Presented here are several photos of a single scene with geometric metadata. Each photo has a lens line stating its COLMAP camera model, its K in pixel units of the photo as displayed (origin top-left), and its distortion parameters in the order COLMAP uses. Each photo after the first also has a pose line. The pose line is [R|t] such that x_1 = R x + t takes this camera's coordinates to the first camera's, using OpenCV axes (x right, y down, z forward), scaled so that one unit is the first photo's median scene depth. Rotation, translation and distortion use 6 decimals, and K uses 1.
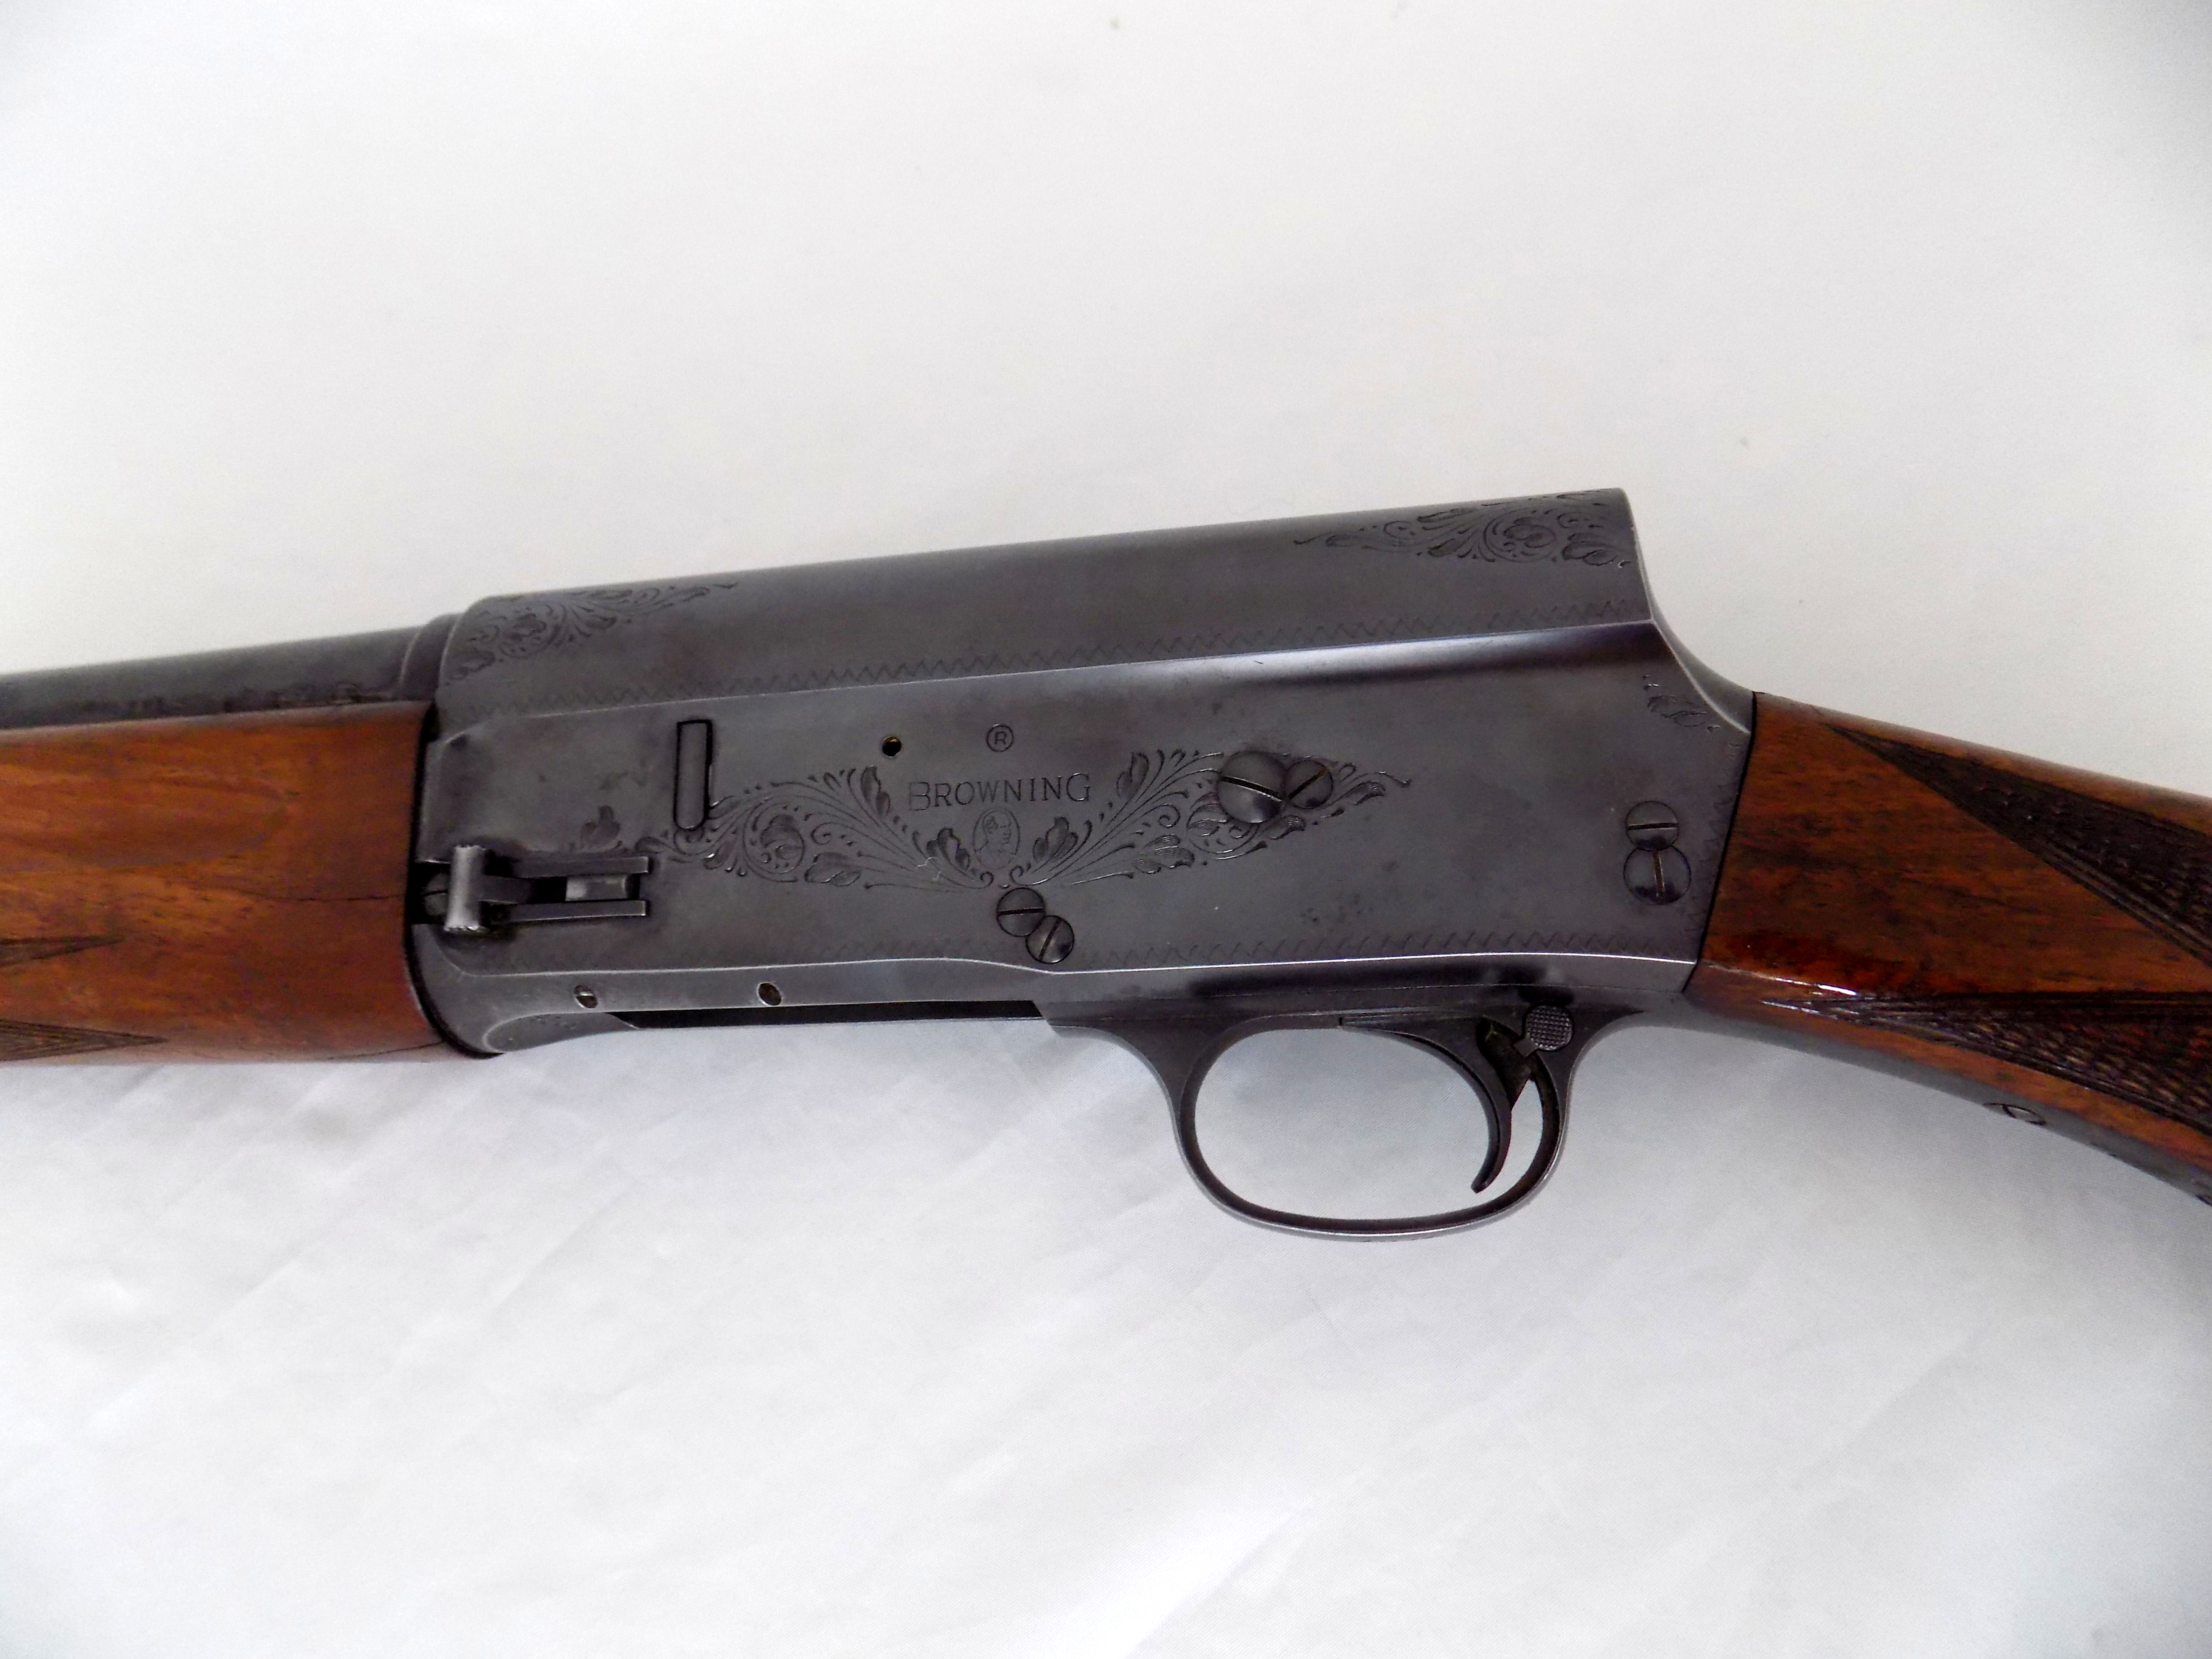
lens RADIAL K [[1488.5, 0, 1106.0], [0, 1488.5, 829.5], [0, 0, 1]] dist [-0.055911, 0.058992]
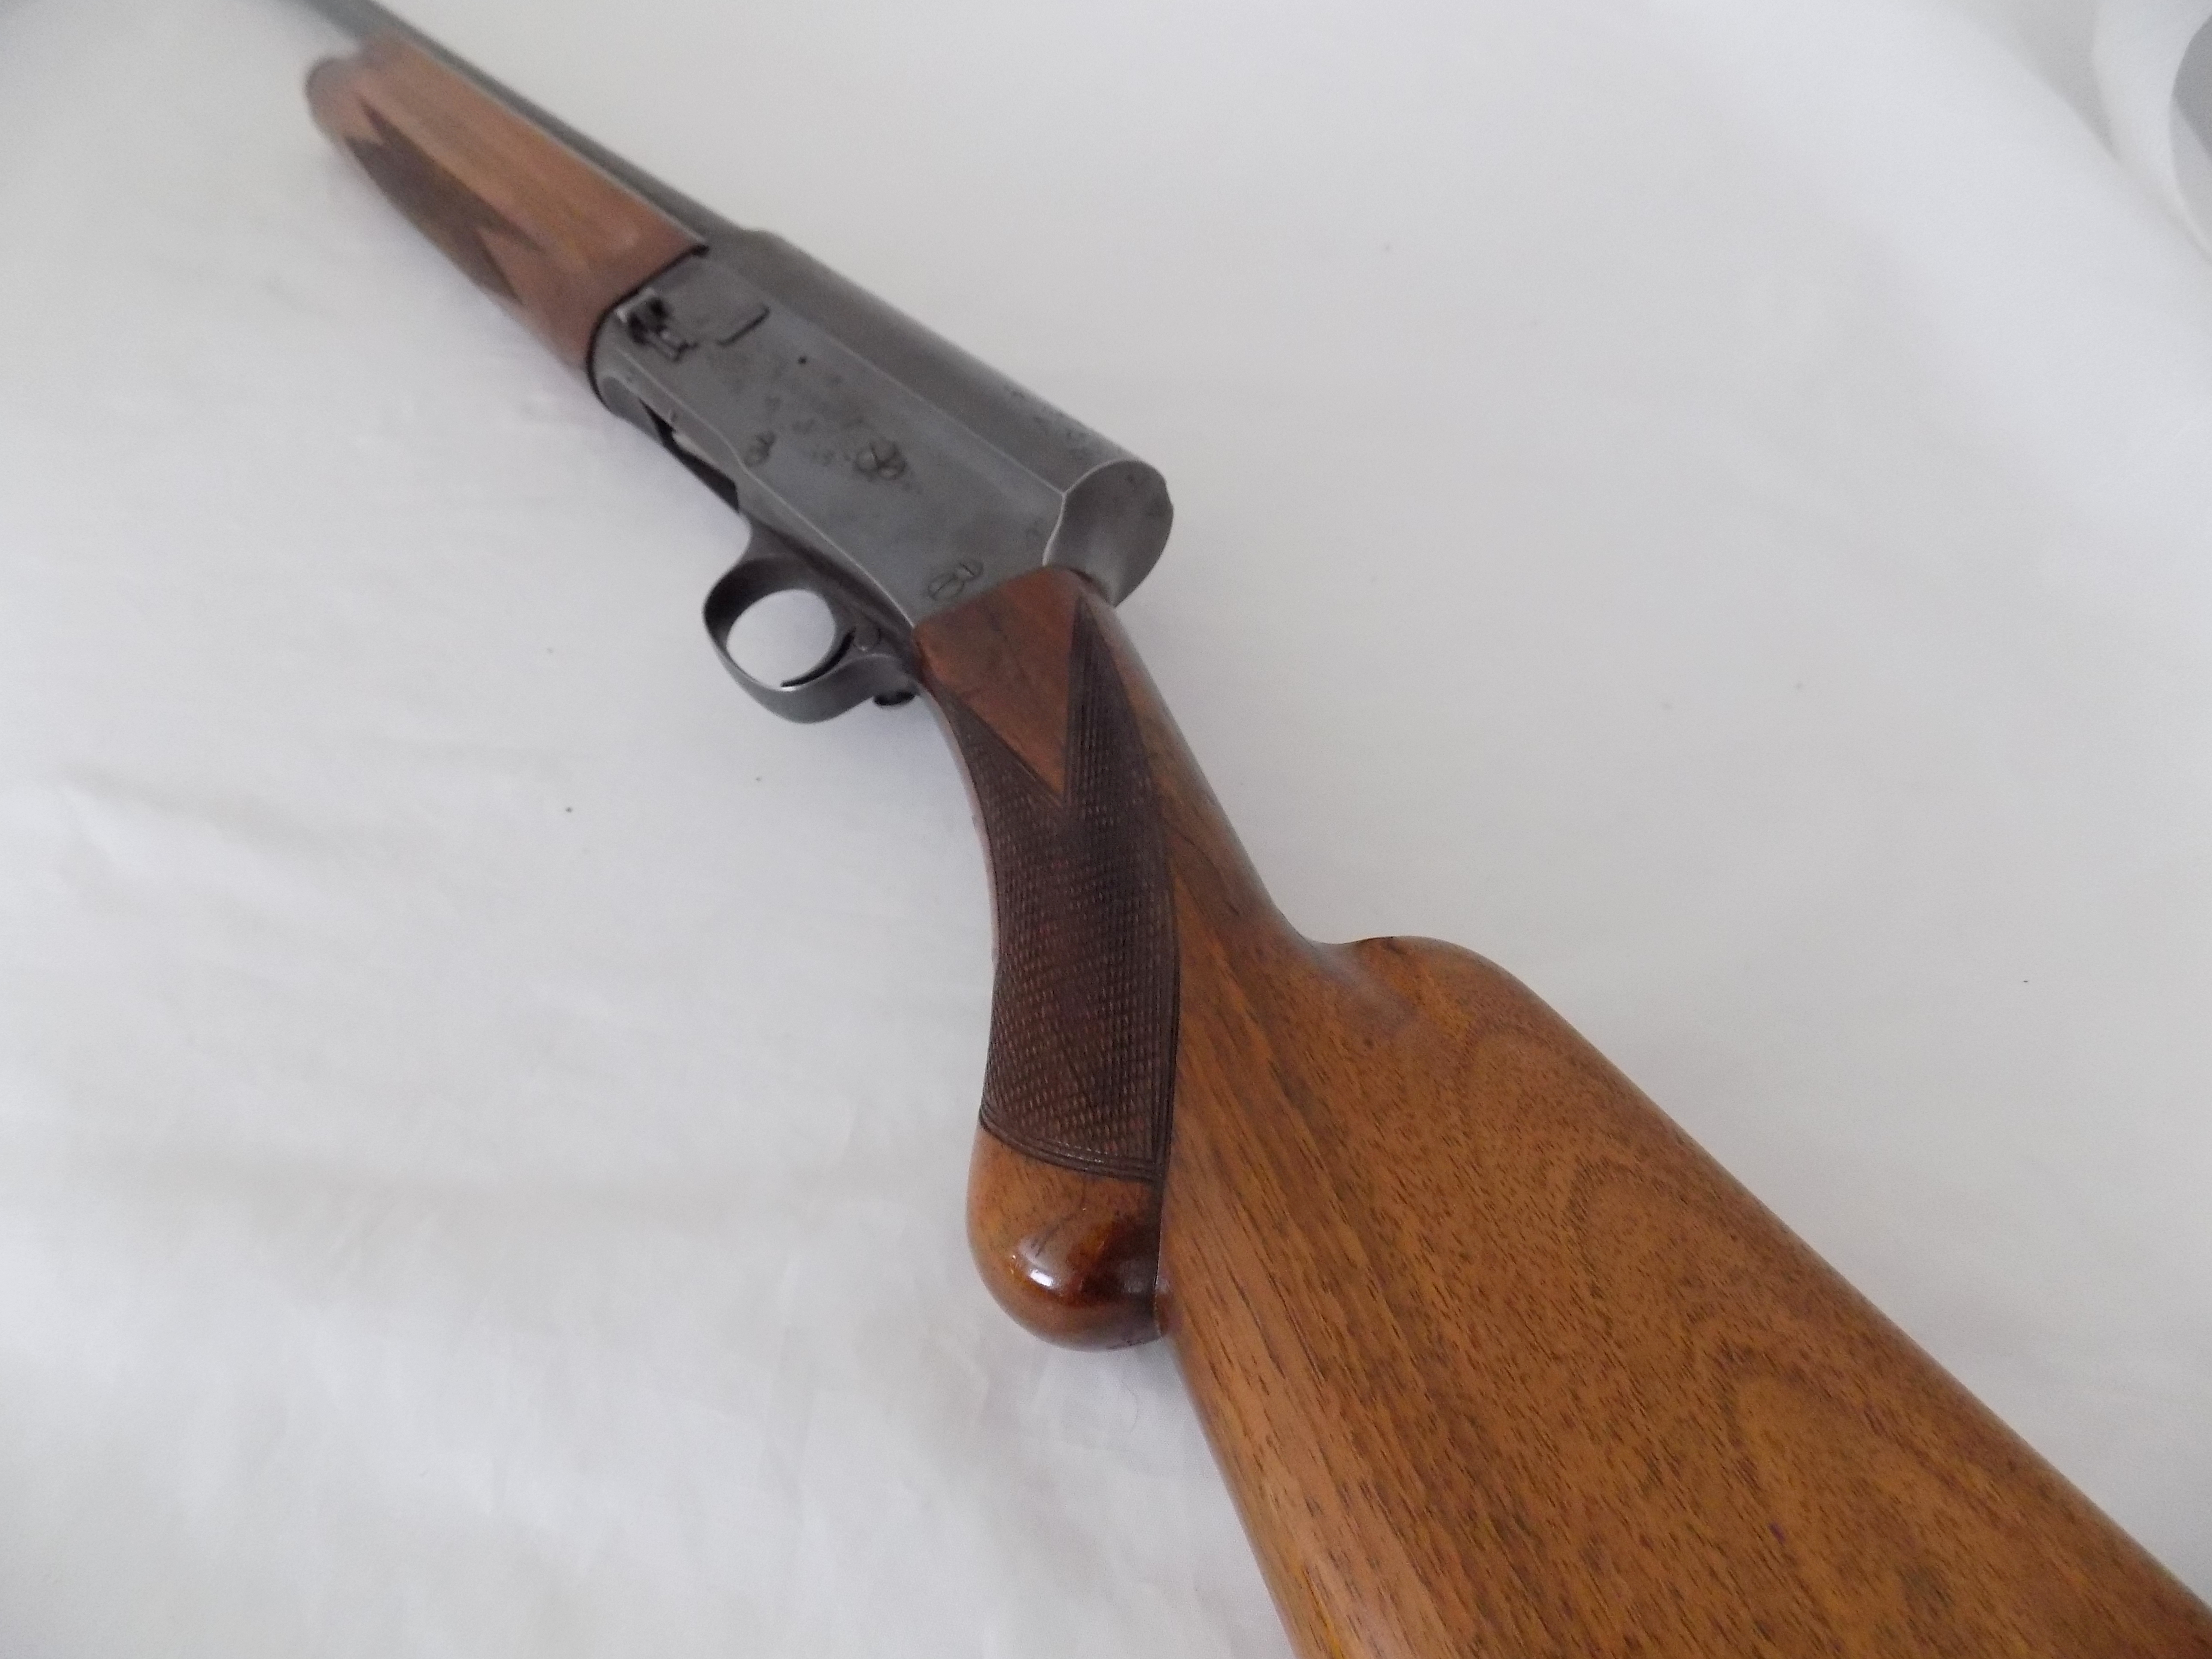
lens RADIAL K [[1488.5, 0, 1106.0], [0, 1488.5, 829.5], [0, 0, 1]] dist [-0.055911, 0.058992]
pose [[0.635868, 0.644133, -0.425164, 1.256635], [-0.705075, 0.708866, 0.019449, 0.057468], [0.313912, 0.287406, 0.904907, -0.378938]]
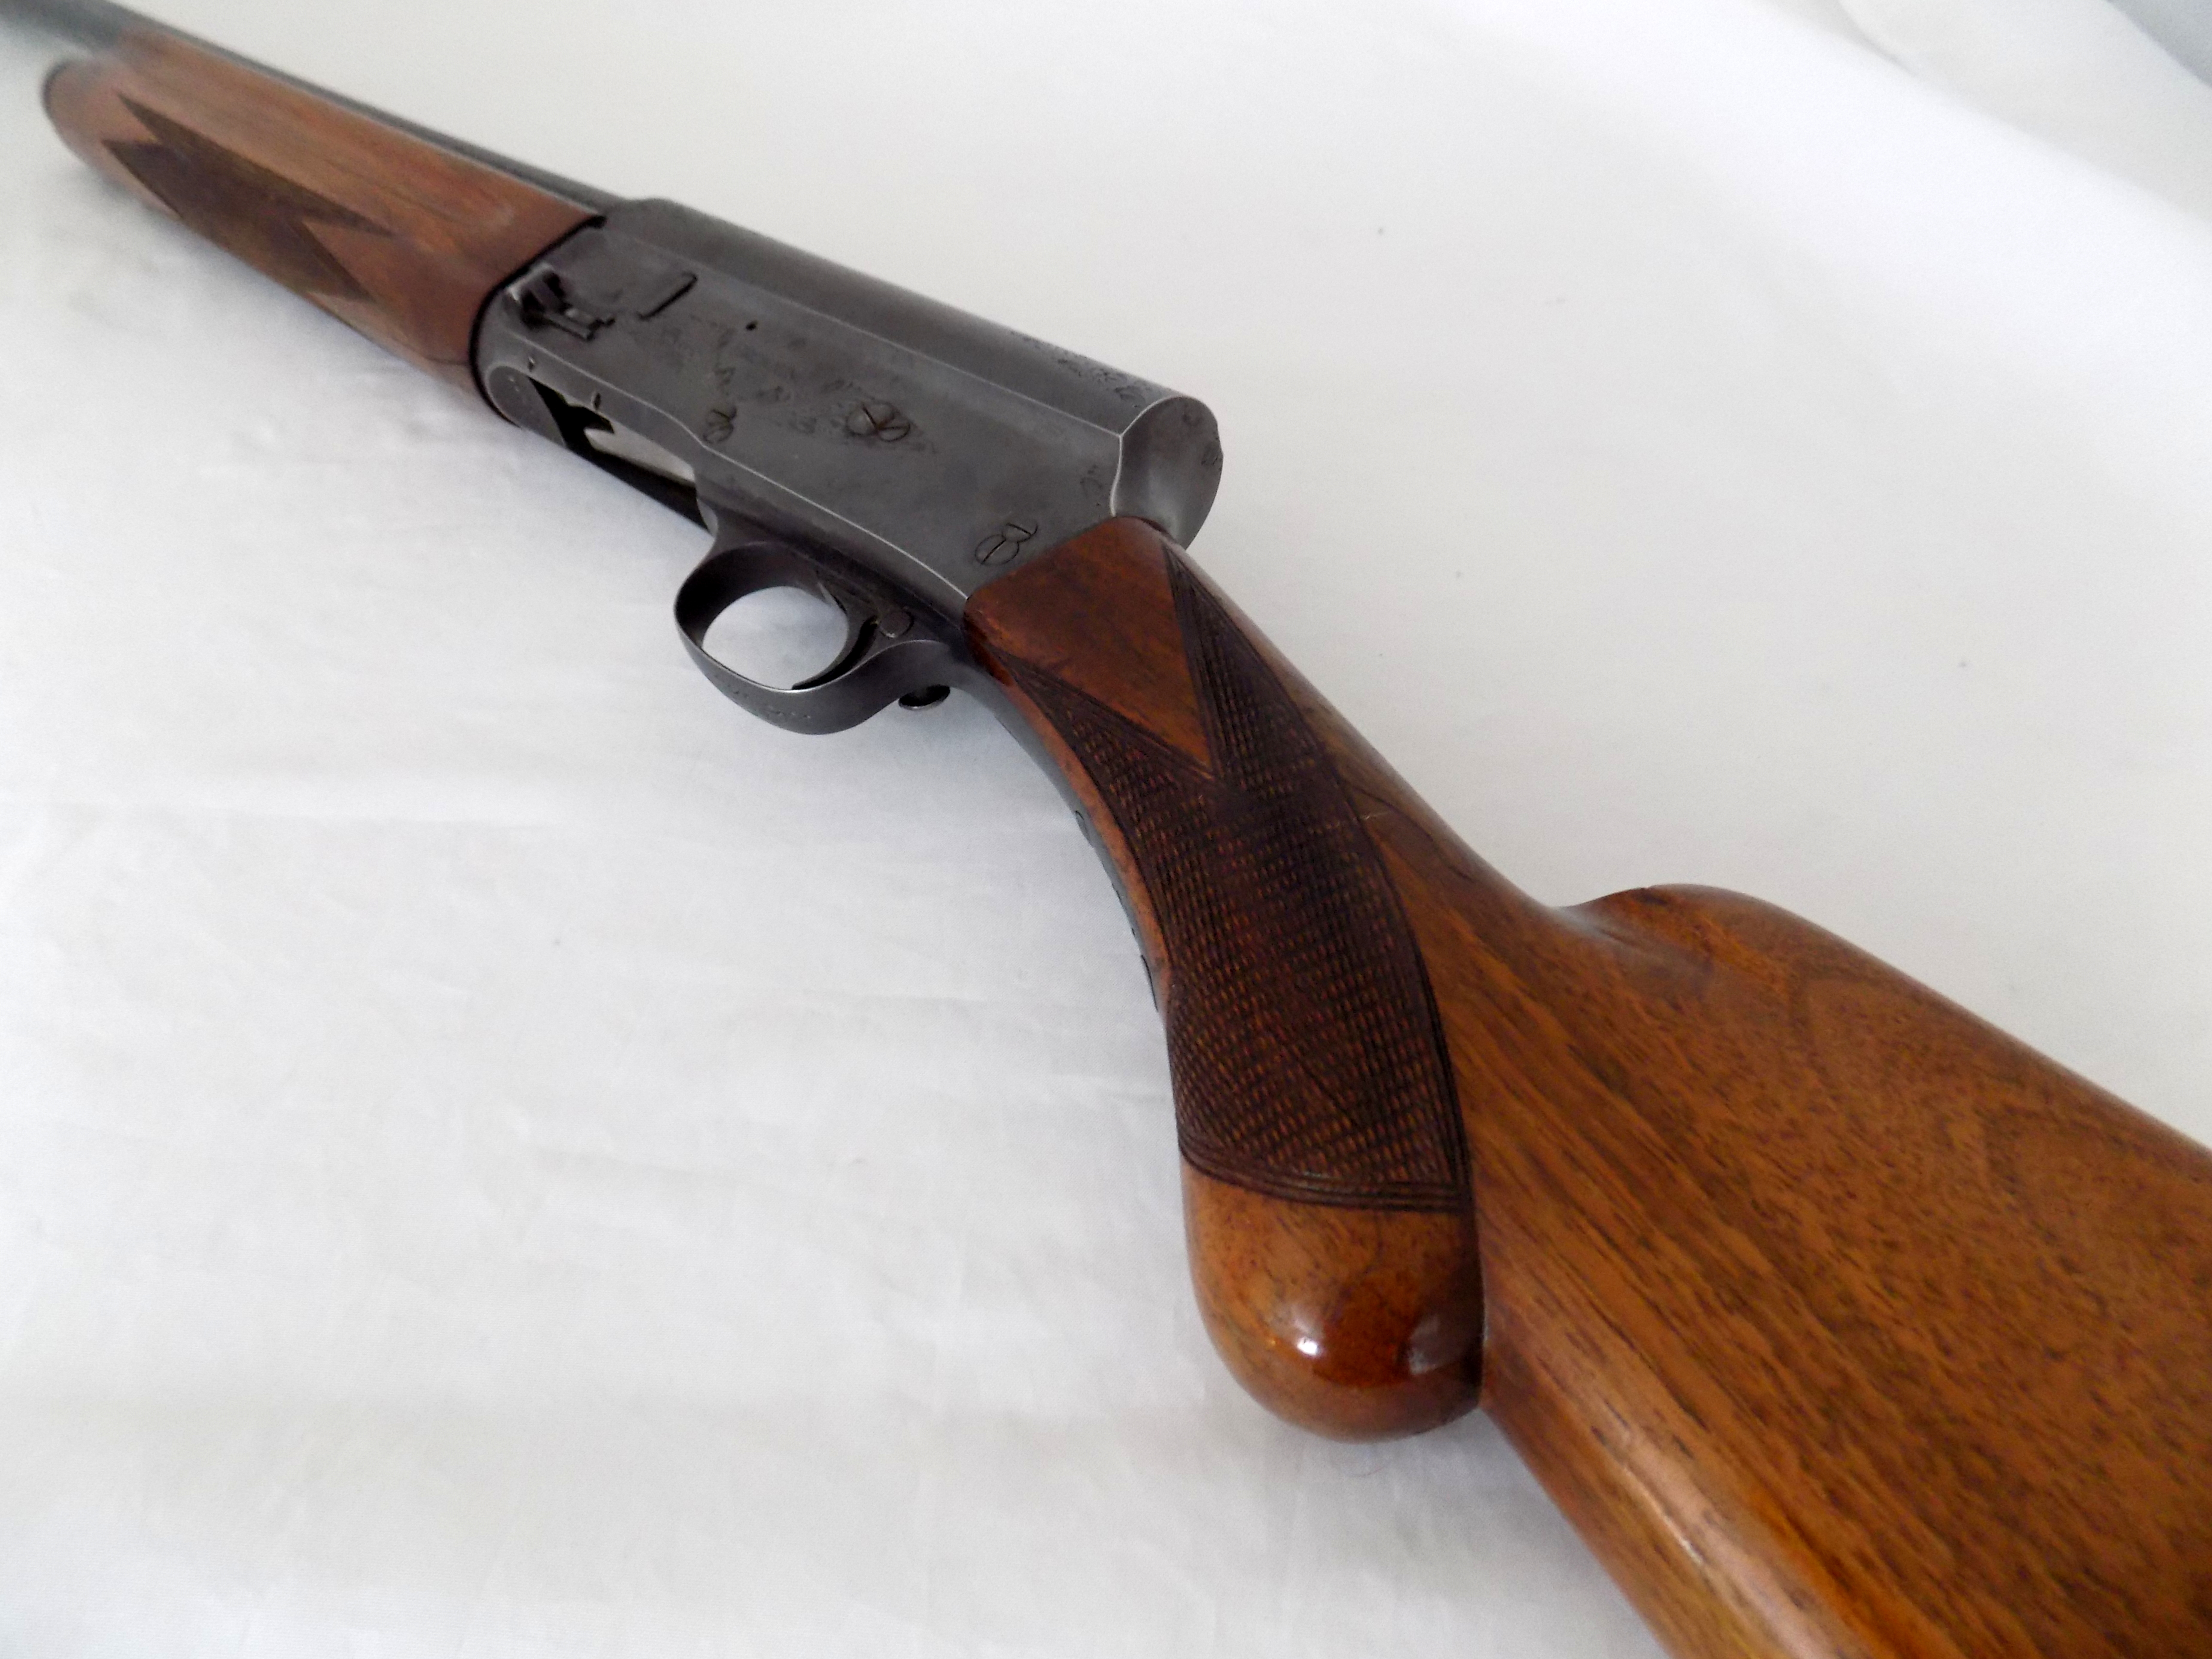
lens RADIAL K [[1488.5, 0, 1106.0], [0, 1488.5, 829.5], [0, 0, 1]] dist [-0.055911, 0.058992]
pose [[0.750825, 0.555836, -0.356804, 1.001587], [-0.625644, 0.771671, -0.114424, 0.303984], [0.211734, 0.309144, 0.927145, -0.213771]]
